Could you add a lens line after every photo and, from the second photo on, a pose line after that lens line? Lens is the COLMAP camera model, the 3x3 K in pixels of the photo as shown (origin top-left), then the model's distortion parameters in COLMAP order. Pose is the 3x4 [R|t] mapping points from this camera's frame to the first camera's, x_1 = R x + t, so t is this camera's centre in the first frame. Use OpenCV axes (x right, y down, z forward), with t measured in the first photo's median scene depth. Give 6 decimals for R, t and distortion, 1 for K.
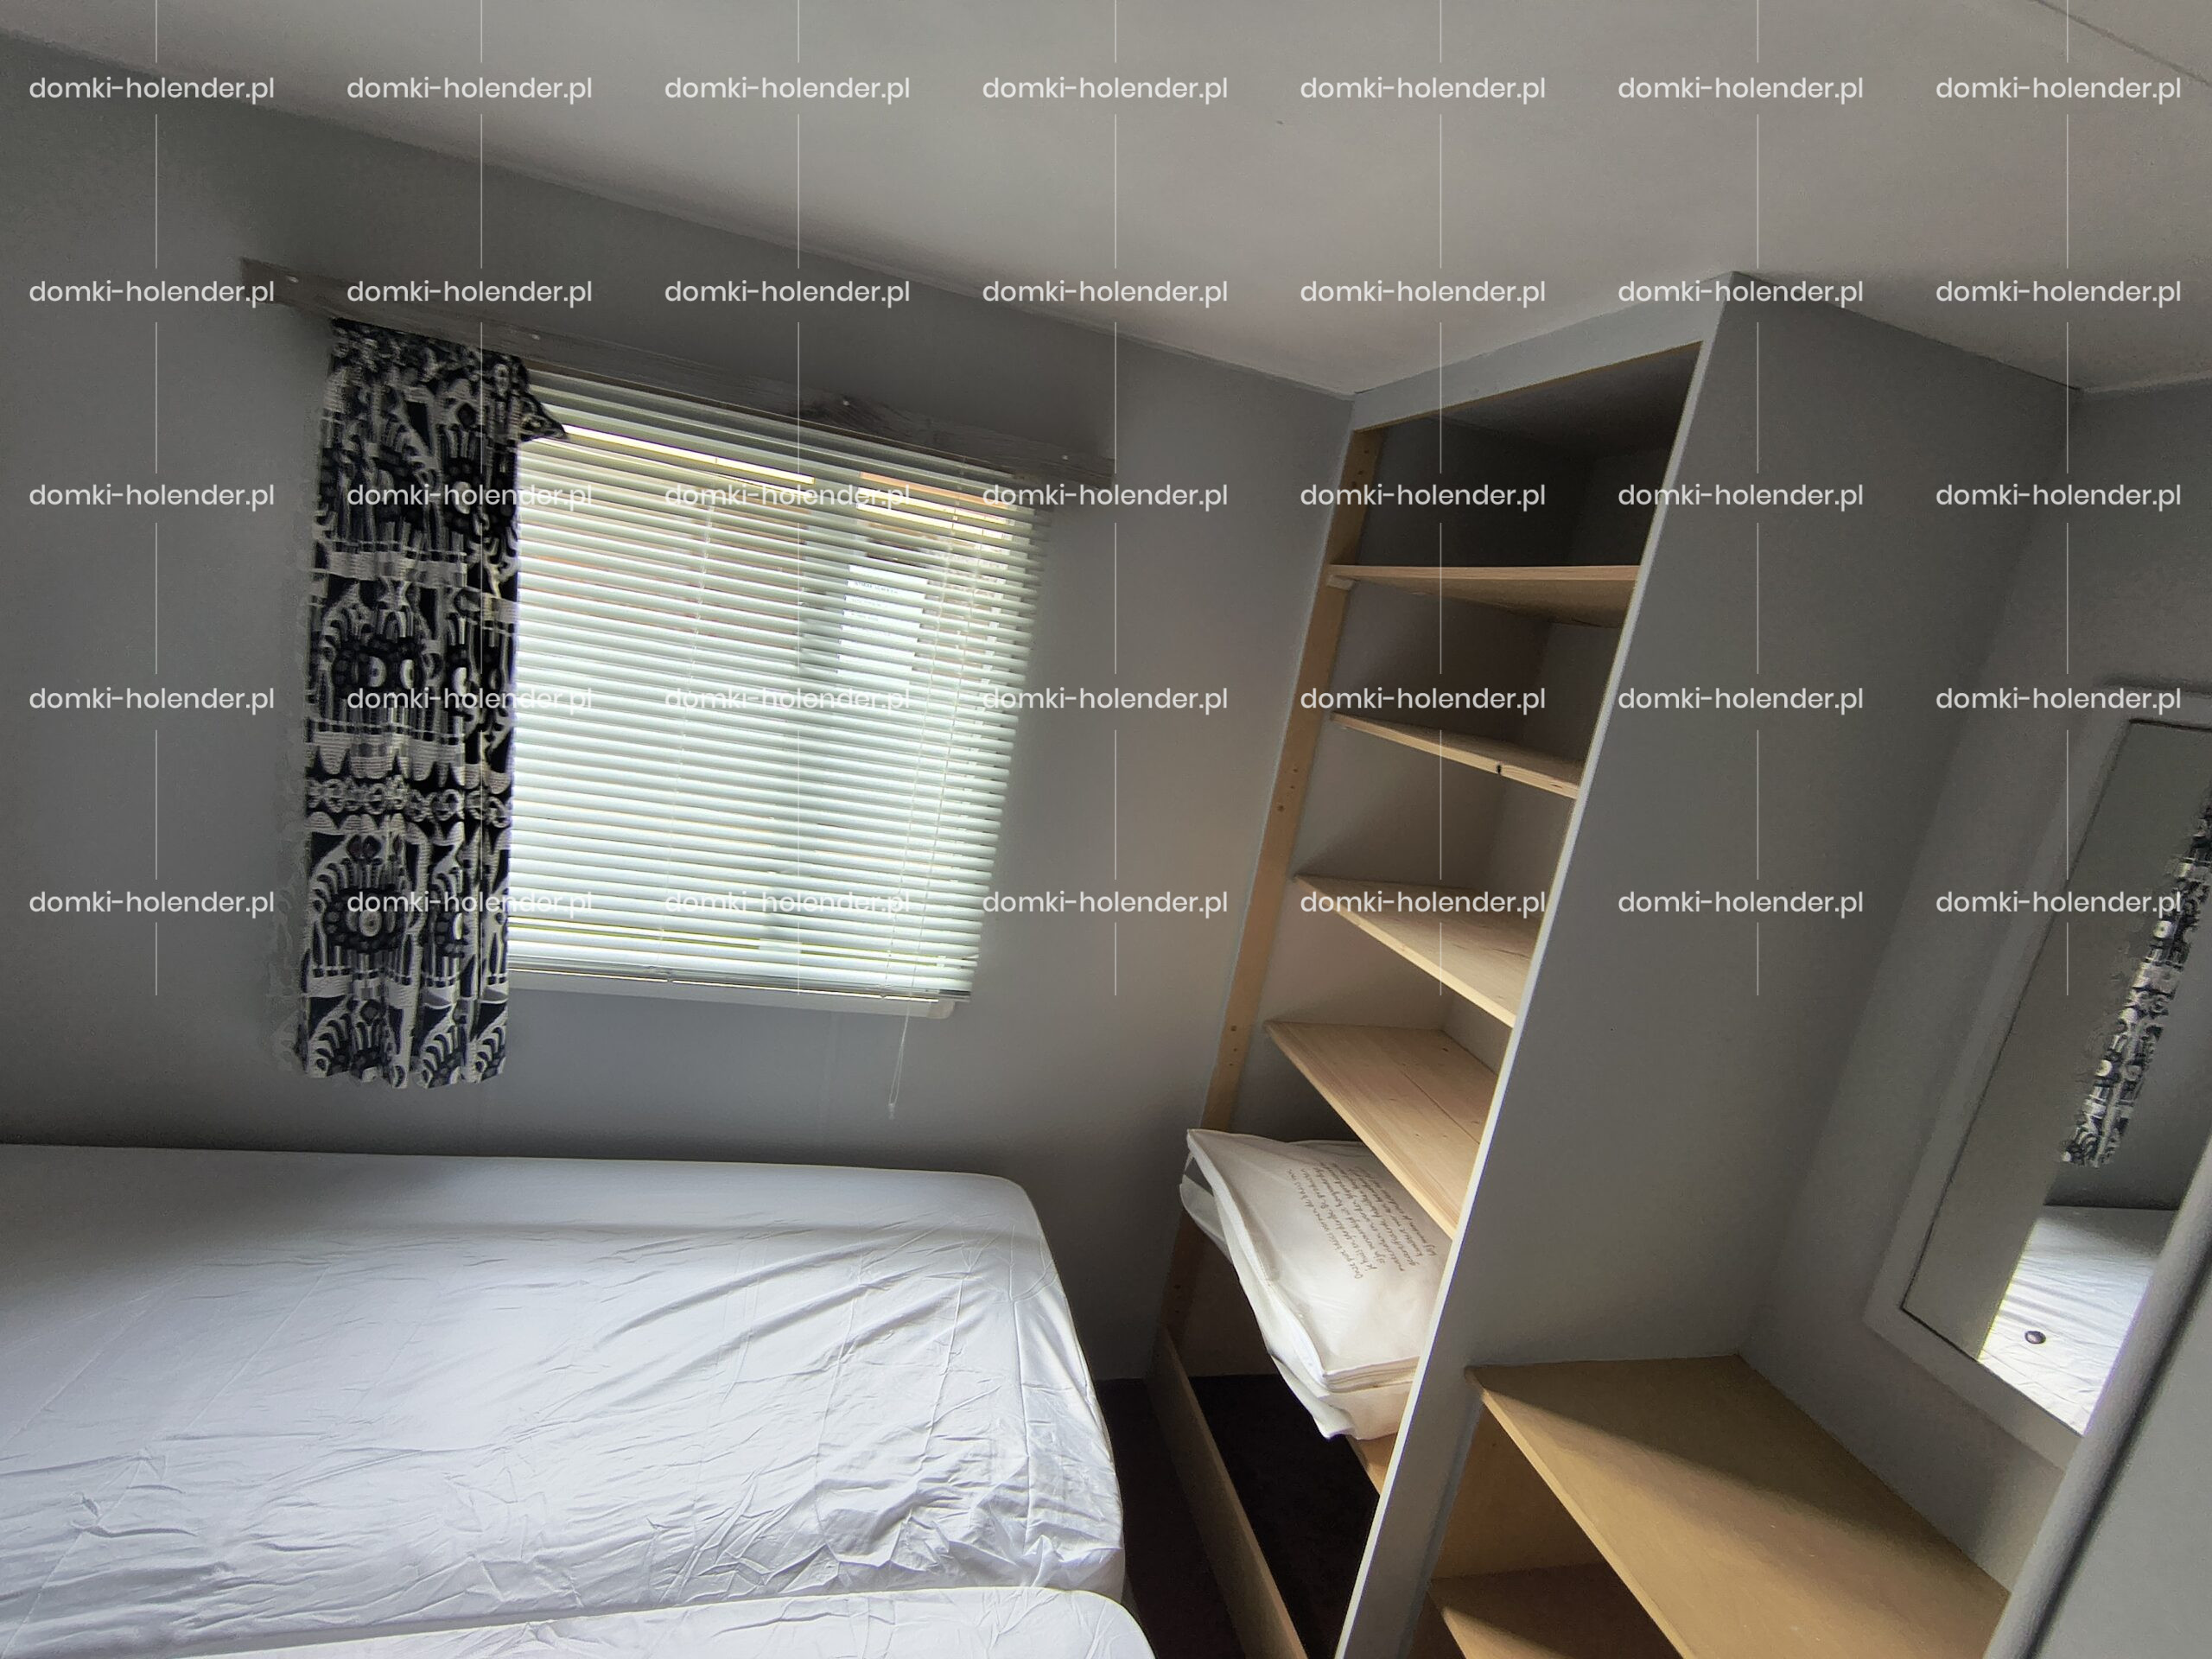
lens RADIAL K [[1029.5, 0, 1106.3], [0, 1029.5, 833.0], [0, 0, 1]] dist [-0.003400, 0.000889]
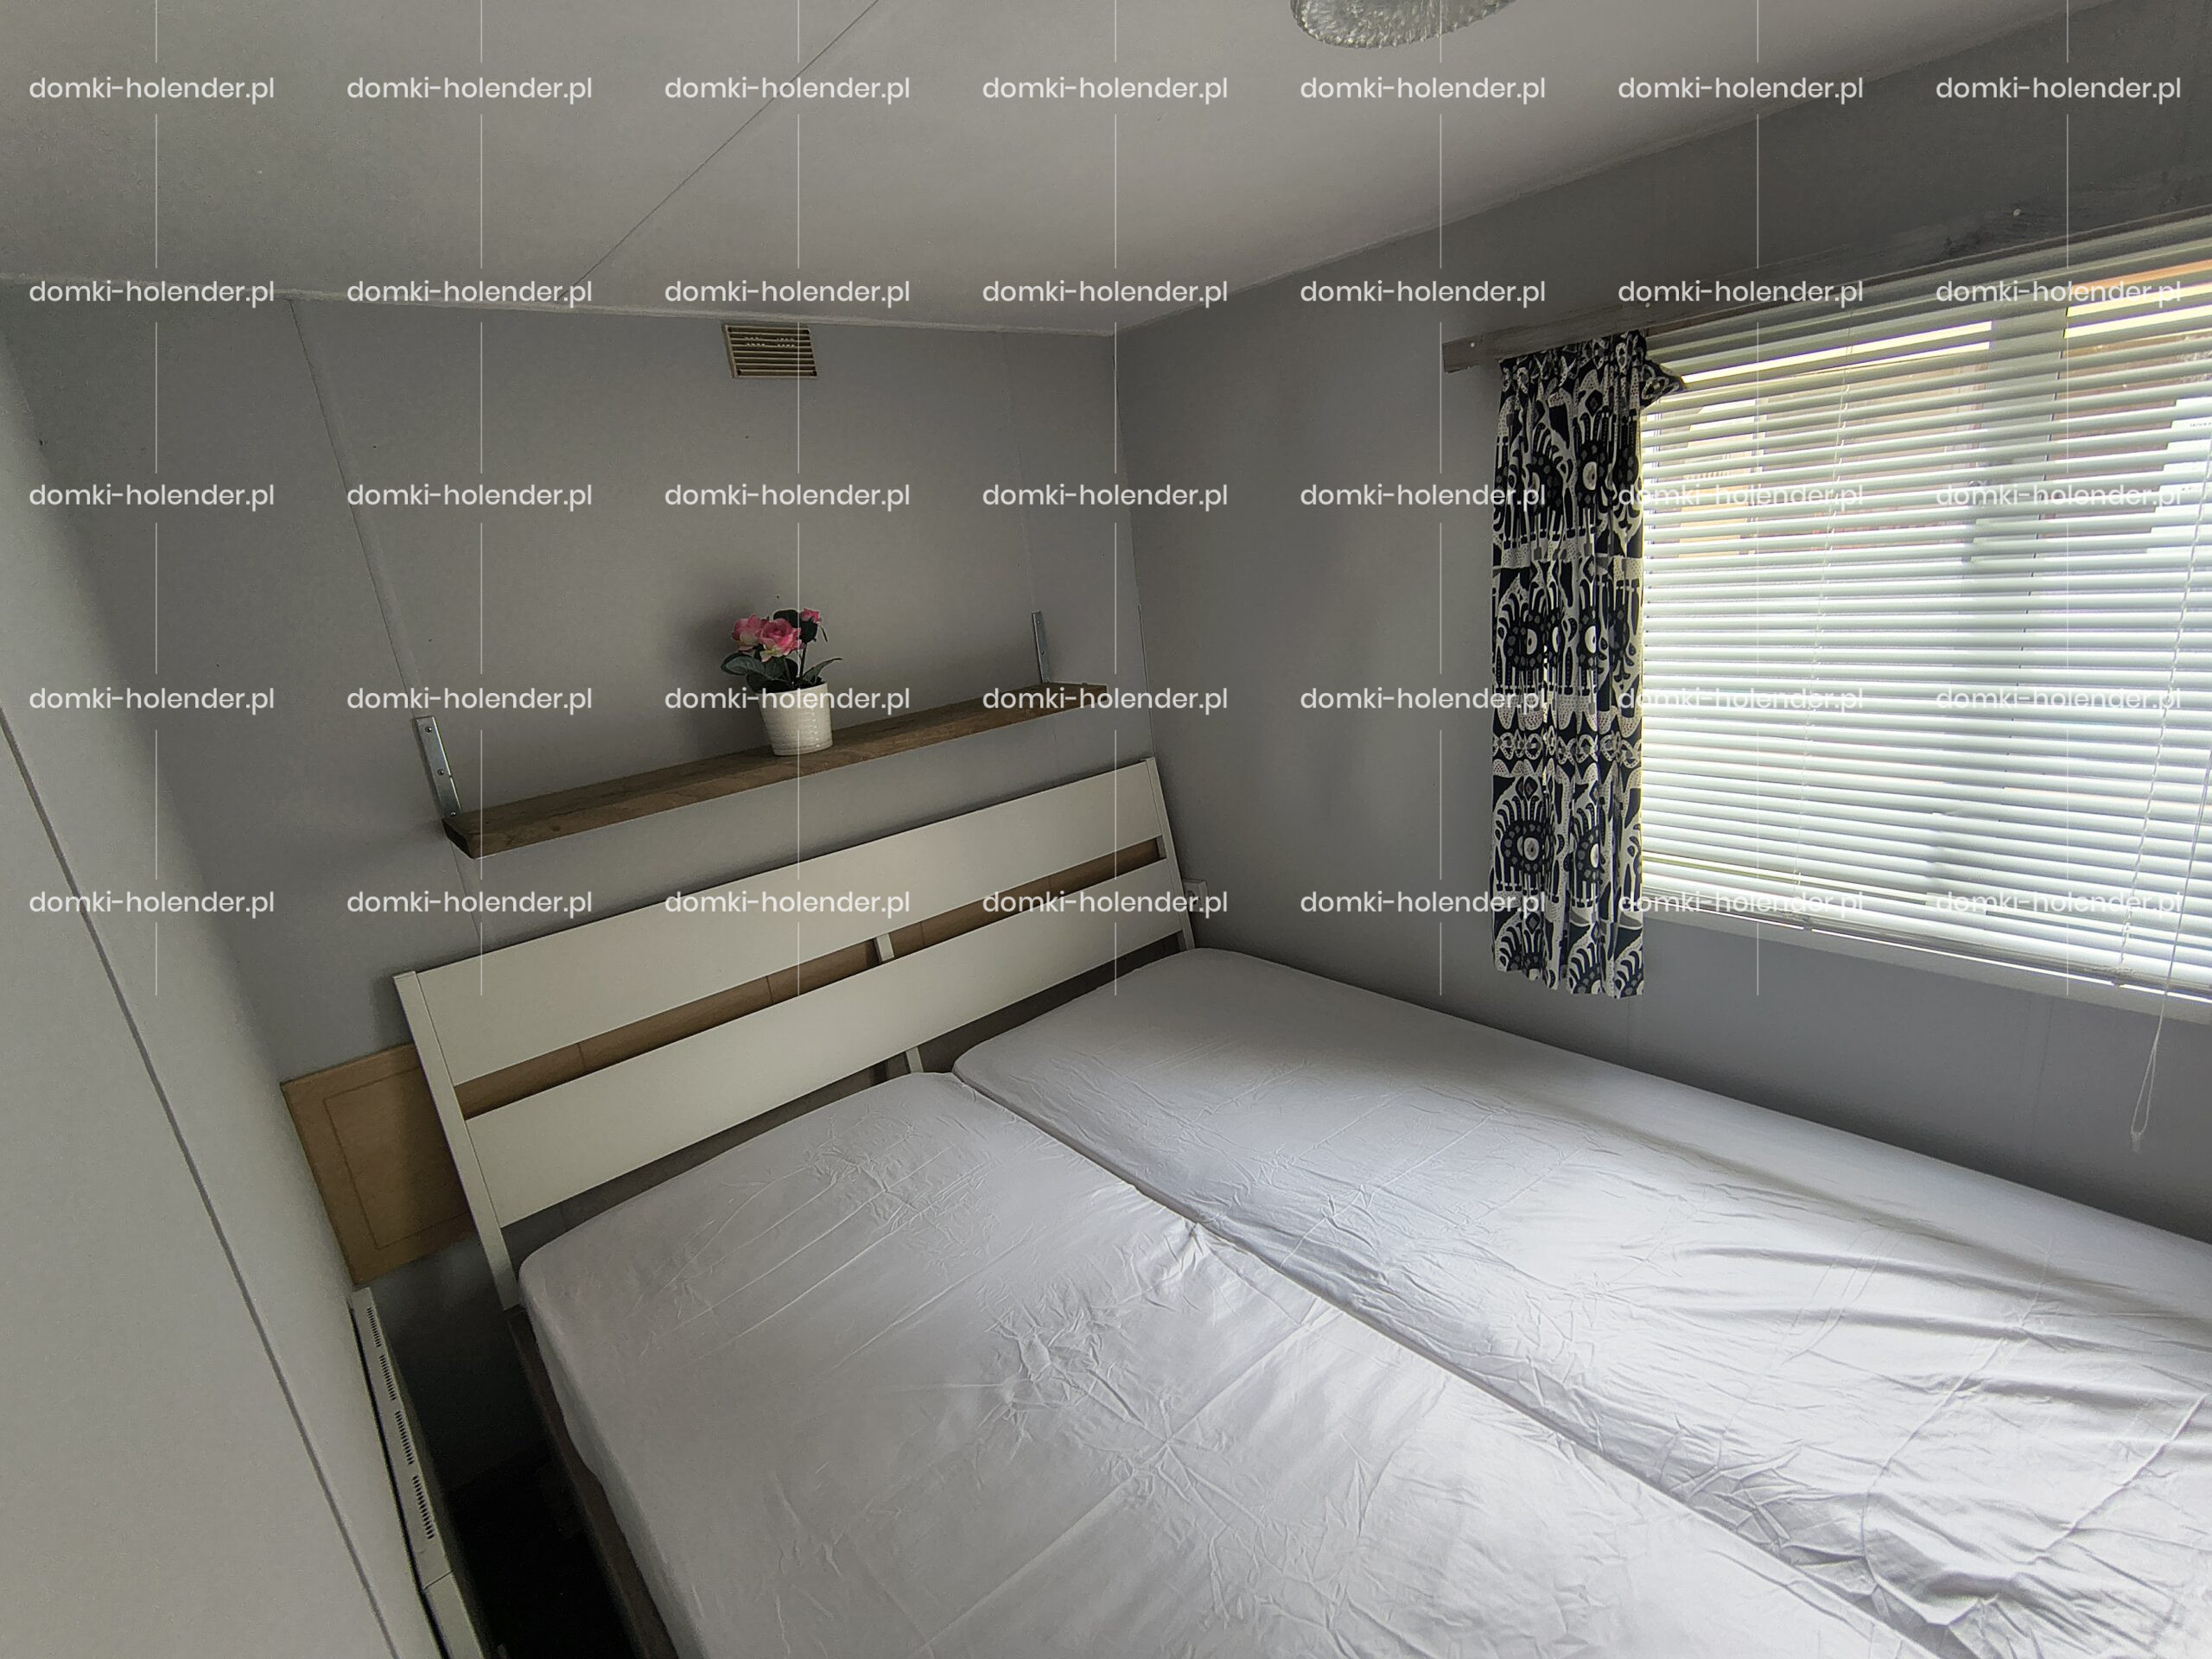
lens RADIAL K [[1029.5, 0, 1106.3], [0, 1029.5, 833.0], [0, 0, 1]] dist [-0.003400, 0.000889]
pose [[0.410274, 0.022957, -0.911673, 0.191609], [0.001530, 0.999664, 0.025861, 0.036262], [0.911961, -0.012005, 0.410101, 0.039479]]
